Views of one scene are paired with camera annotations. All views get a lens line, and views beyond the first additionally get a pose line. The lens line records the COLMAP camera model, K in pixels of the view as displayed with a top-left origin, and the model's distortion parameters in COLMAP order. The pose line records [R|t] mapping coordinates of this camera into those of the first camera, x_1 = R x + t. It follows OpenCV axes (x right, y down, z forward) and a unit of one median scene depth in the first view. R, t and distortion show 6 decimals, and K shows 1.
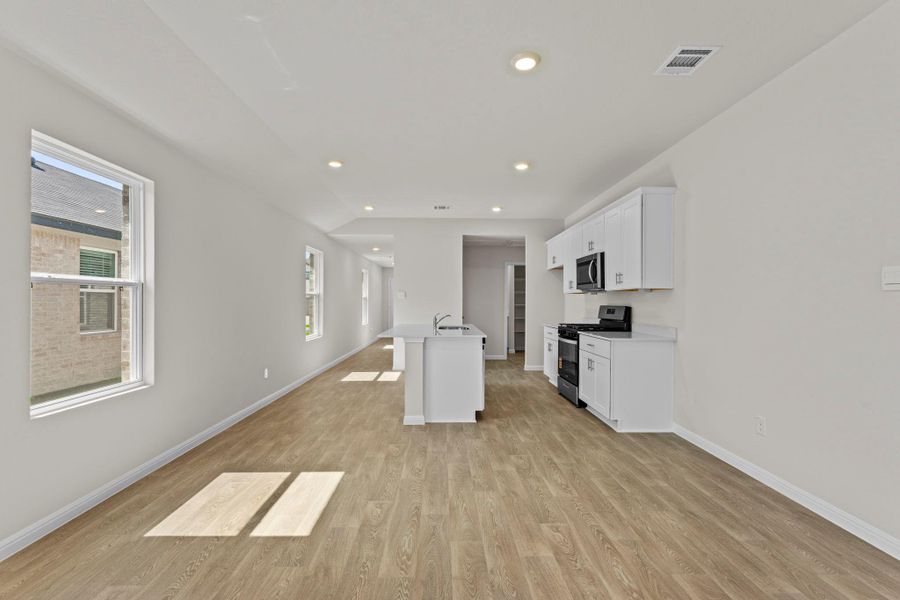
lens RADIAL K [[391.6, 0, 452.8], [0, 391.6, 304.5], [0, 0, 1]] dist [0.001131, -0.000254]
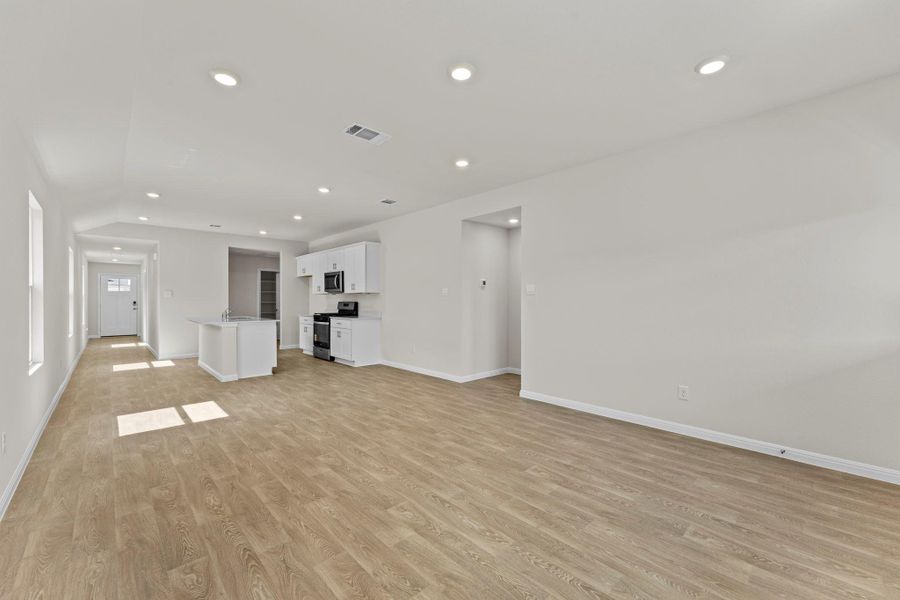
lens RADIAL K [[357.3, 0, 444.5], [0, 357.3, 299.9], [0, 0, 1]] dist [0.001616, -0.000229]
pose [[0.747720, -0.001794, 0.664011, -0.403404], [0.006398, 0.999969, -0.004503, 0.006196], [-0.663983, 0.007615, 0.747709, -0.589478]]
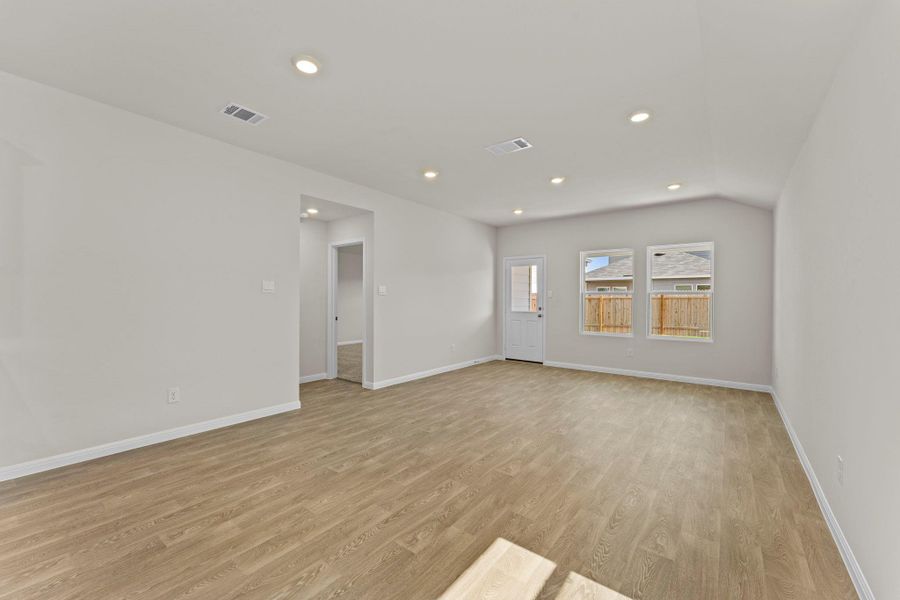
lens RADIAL K [[357.3, 0, 450.0], [0, 357.3, 302.3], [0, 0, 1]] dist [0.001616, -0.000229]
pose [[-0.768266, -0.010458, 0.640046, -0.448802], [-0.003645, 0.999922, 0.011964, -0.003757], [-0.640121, 0.006858, -0.768244, 0.940629]]
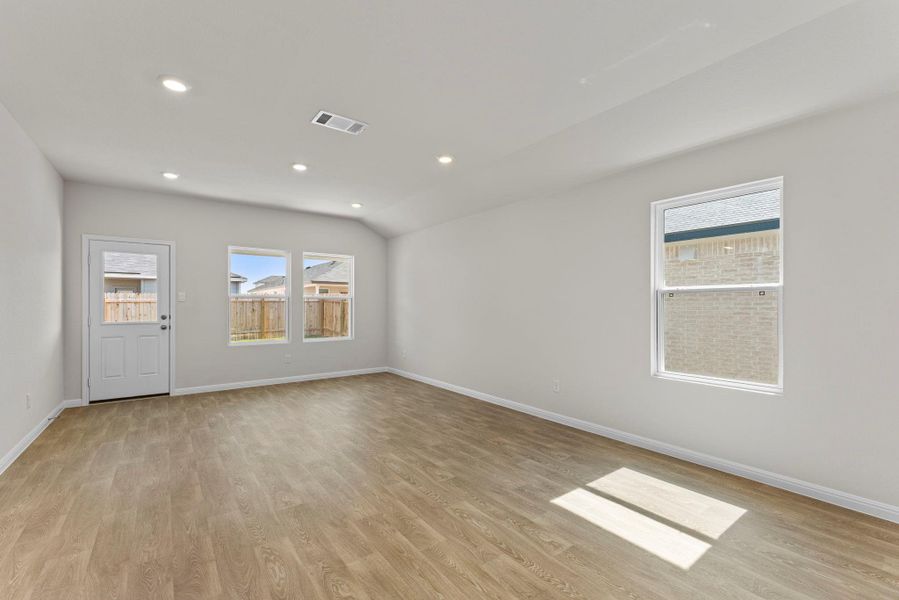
lens RADIAL K [[391.2, 0, 439.6], [0, 391.2, 299.4], [0, 0, 1]] dist [0.001131, -0.000254]
pose [[-0.832309, -0.008076, -0.554253, 0.301647], [-0.003145, 0.999947, -0.009849, -0.003775], [0.554303, -0.006454, -0.832290, 0.963082]]
